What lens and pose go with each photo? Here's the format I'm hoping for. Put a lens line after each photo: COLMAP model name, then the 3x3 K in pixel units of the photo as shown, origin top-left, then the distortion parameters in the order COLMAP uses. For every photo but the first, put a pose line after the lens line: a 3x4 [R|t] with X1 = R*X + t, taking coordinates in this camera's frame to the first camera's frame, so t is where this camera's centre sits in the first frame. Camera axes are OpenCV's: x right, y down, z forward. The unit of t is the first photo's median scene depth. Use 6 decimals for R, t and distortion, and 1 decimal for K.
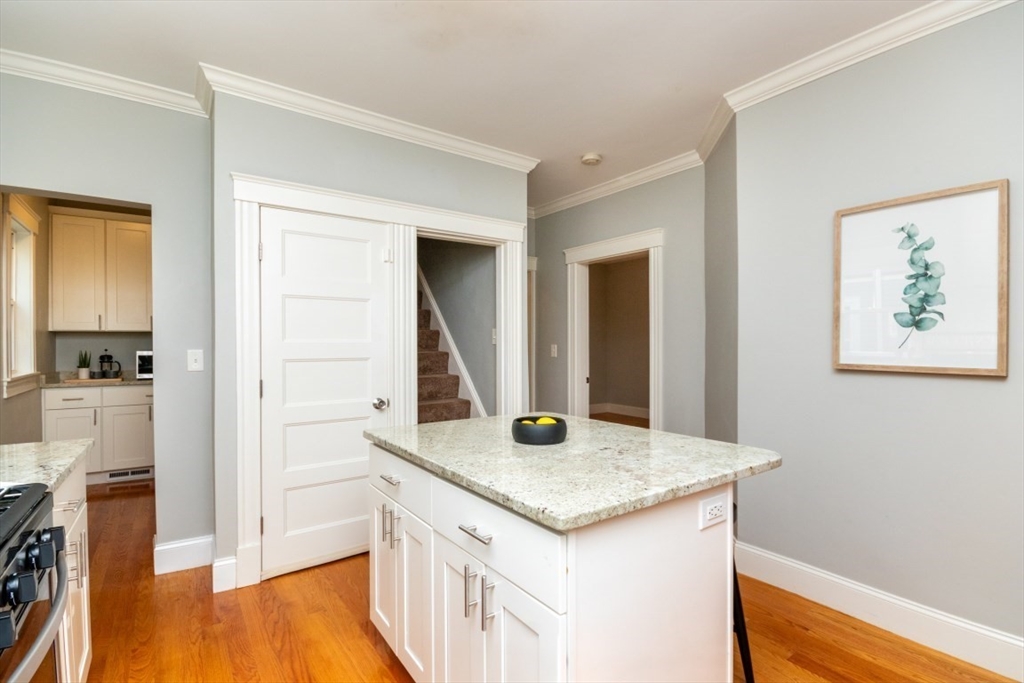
lens RADIAL K [[482.4, 0, 516.3], [0, 482.4, 349.2], [0, 0, 1]] dist [-0.011359, -0.000777]
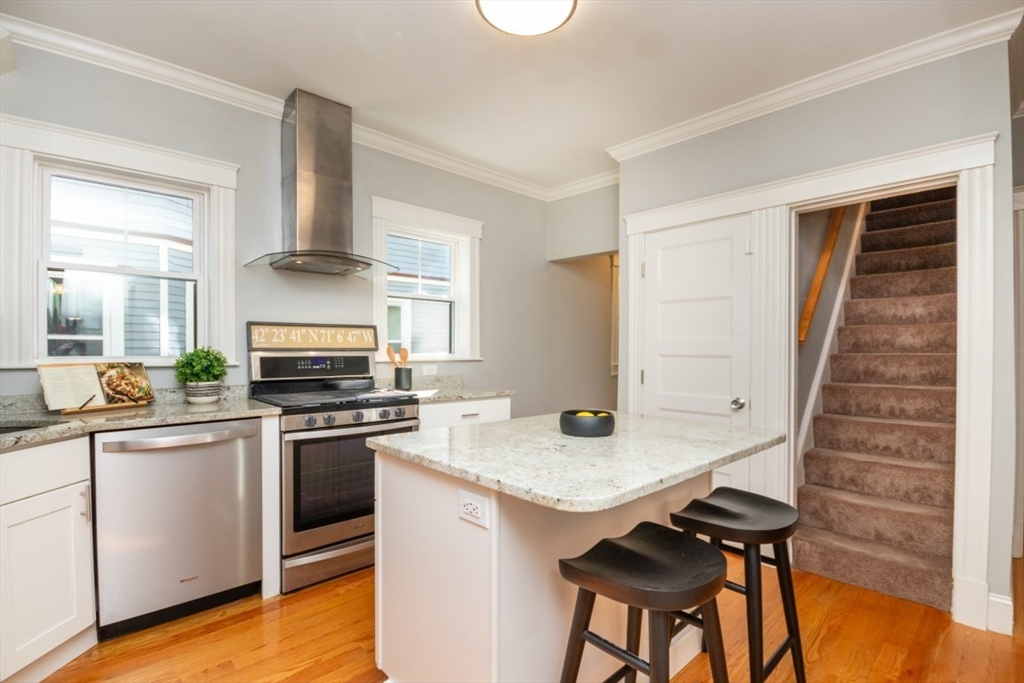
lens RADIAL K [[482.4, 0, 516.3], [0, 482.4, 349.2], [0, 0, 1]] dist [-0.011359, -0.000777]
pose [[0.136023, 0.006474, -0.990685, 0.695655], [-0.011416, 0.999923, 0.004967, 0.008068], [0.990640, 0.010634, 0.136086, 0.485379]]
